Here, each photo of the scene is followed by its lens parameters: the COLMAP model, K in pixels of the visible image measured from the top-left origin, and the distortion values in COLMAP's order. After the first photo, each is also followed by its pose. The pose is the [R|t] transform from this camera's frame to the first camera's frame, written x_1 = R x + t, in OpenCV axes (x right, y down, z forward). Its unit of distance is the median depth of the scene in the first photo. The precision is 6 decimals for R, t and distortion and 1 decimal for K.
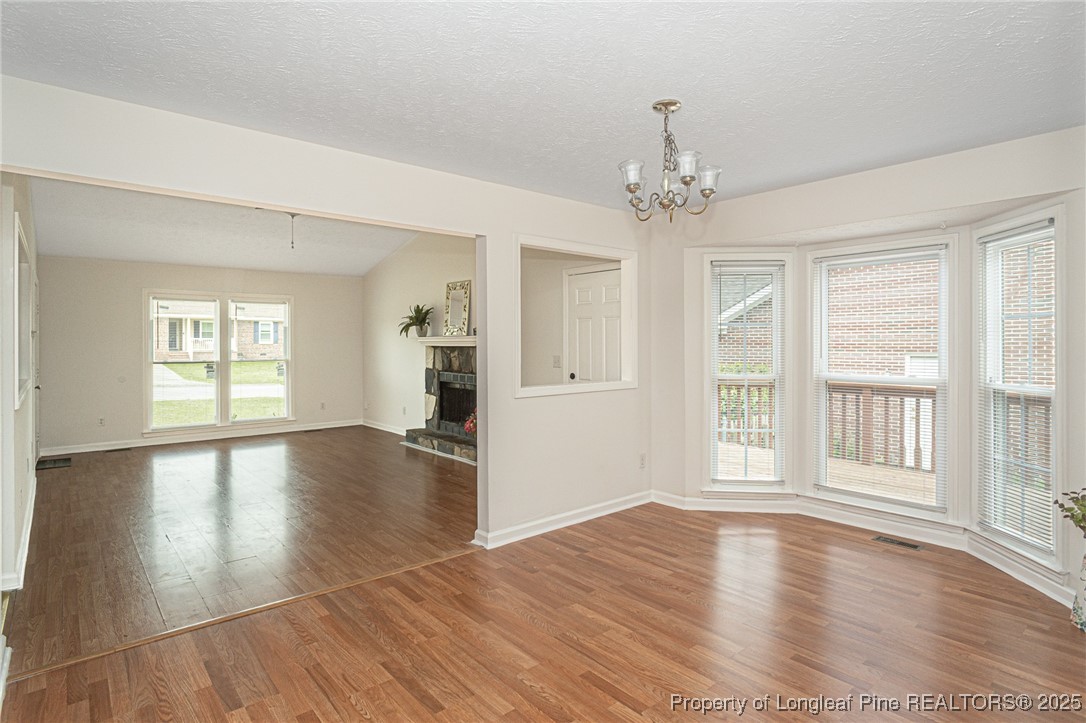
lens RADIAL K [[571.1, 0, 541.8], [0, 571.1, 348.0], [0, 0, 1]] dist [-0.005459, -0.000011]
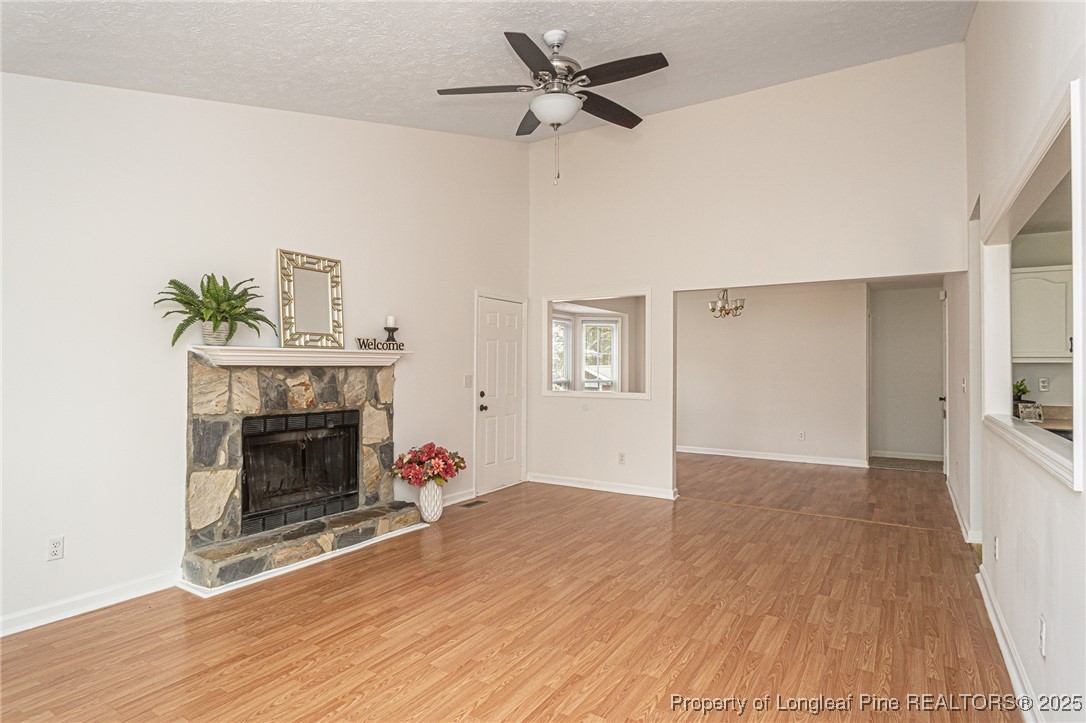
lens RADIAL K [[585.7, 0, 523.5], [0, 585.7, 364.1], [0, 0, 1]] dist [-0.002363, -0.000144]
pose [[-0.280319, 0.006324, 0.959886, -0.761107], [0.008724, 0.999954, -0.004040, -0.000393], [-0.959867, 0.007241, -0.280361, 0.940243]]
